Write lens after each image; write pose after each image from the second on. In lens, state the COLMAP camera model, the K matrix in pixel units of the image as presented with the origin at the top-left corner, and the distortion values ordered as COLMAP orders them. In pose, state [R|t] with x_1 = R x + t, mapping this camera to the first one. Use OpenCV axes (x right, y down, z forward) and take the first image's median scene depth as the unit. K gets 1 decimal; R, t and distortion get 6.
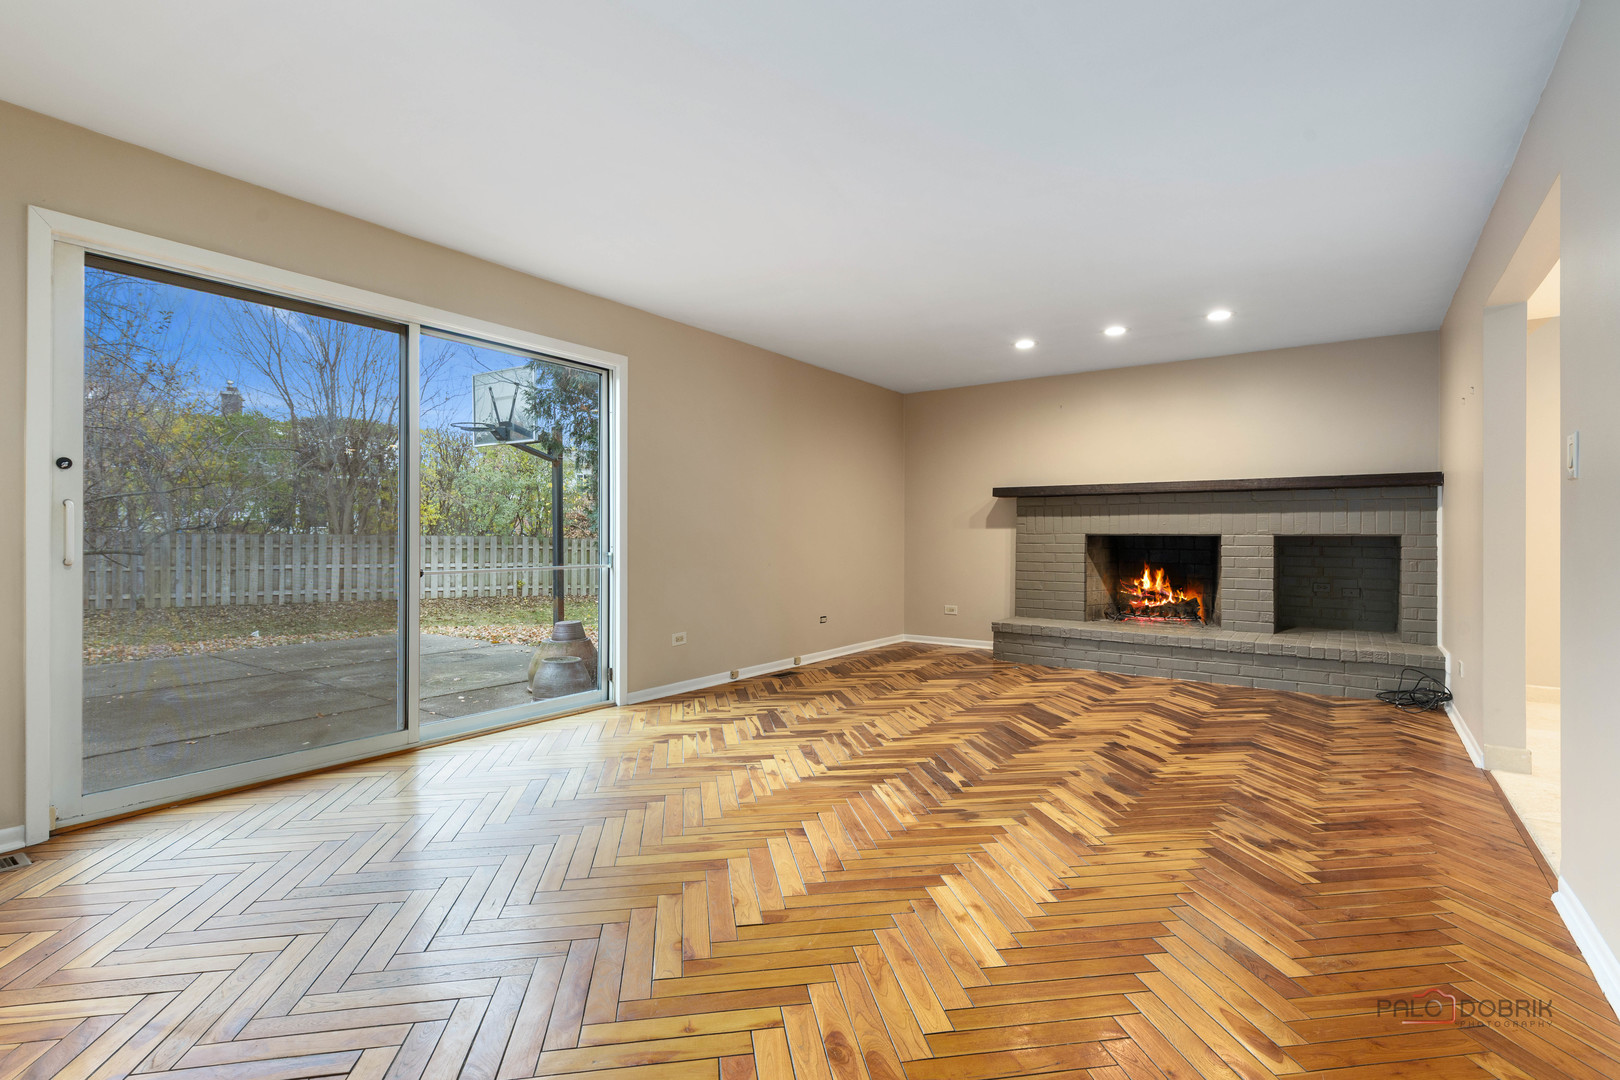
lens RADIAL K [[735.8, 0, 805.9], [0, 735.8, 539.5], [0, 0, 1]] dist [-0.000737, -0.000070]
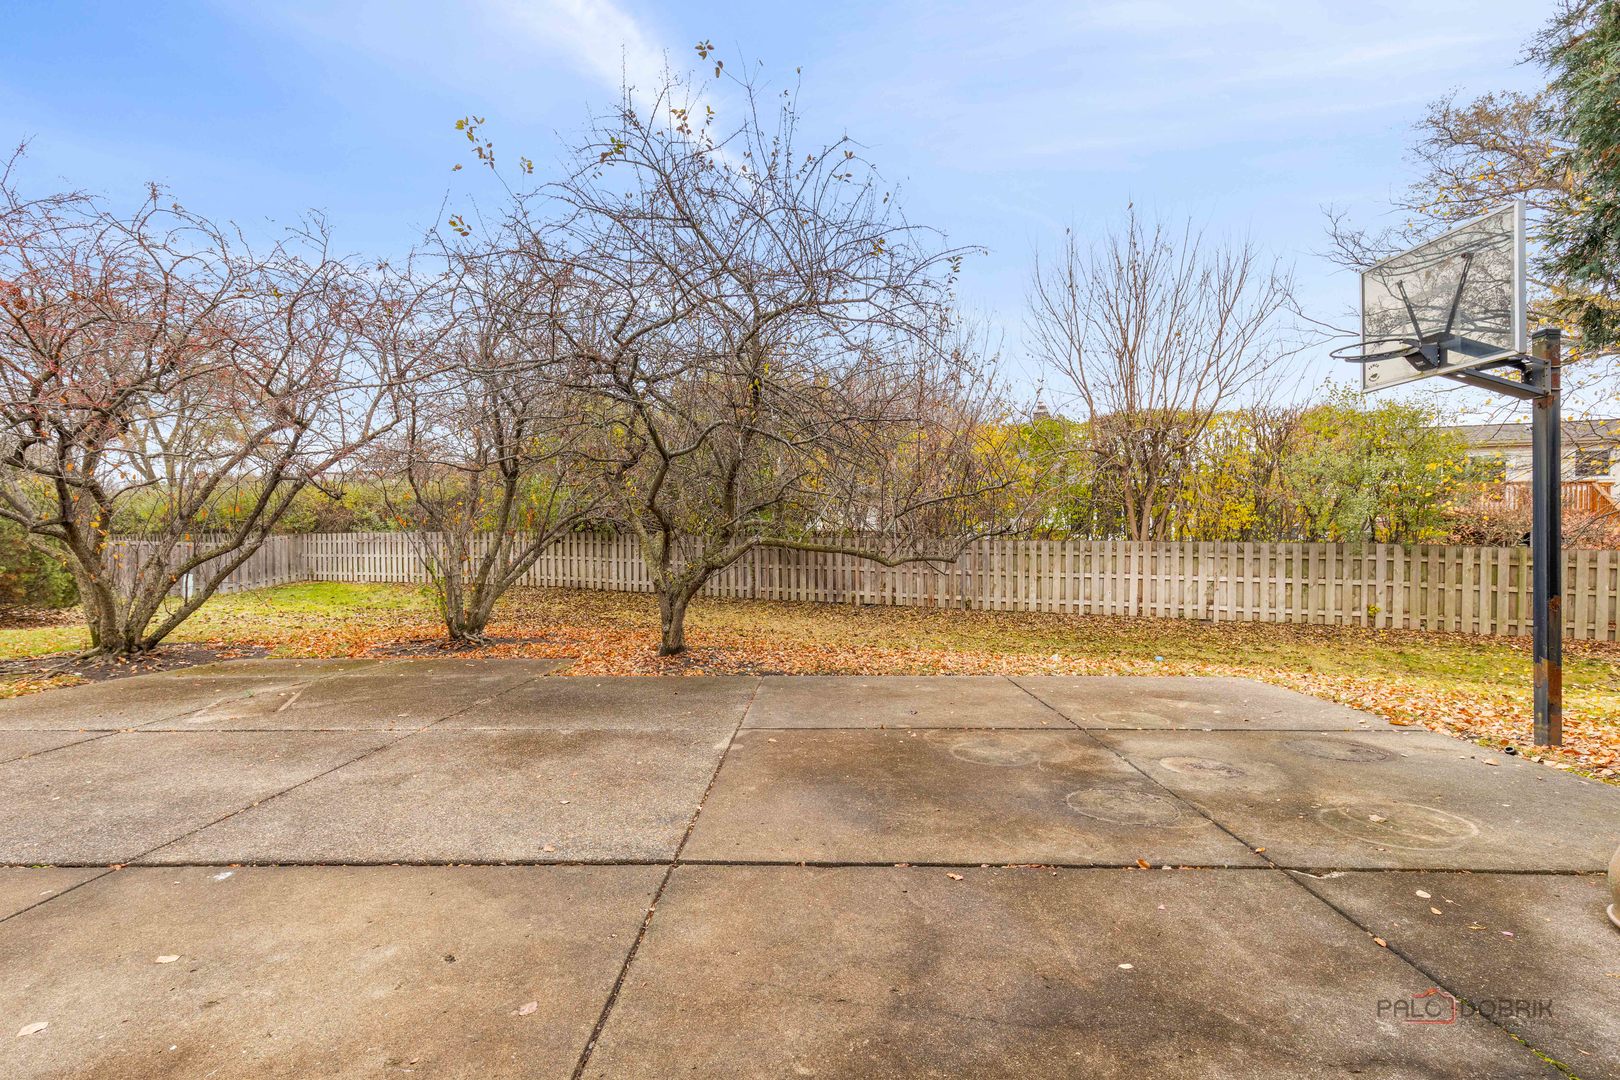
lens RADIAL K [[735.8, 0, 805.9], [0, 735.8, 539.5], [0, 0, 1]] dist [-0.000737, -0.000070]
pose [[0.559336, -0.003660, -0.828933, -0.121553], [-0.004254, 0.999964, -0.007286, -0.000472], [0.828930, 0.007601, 0.559301, 0.169698]]
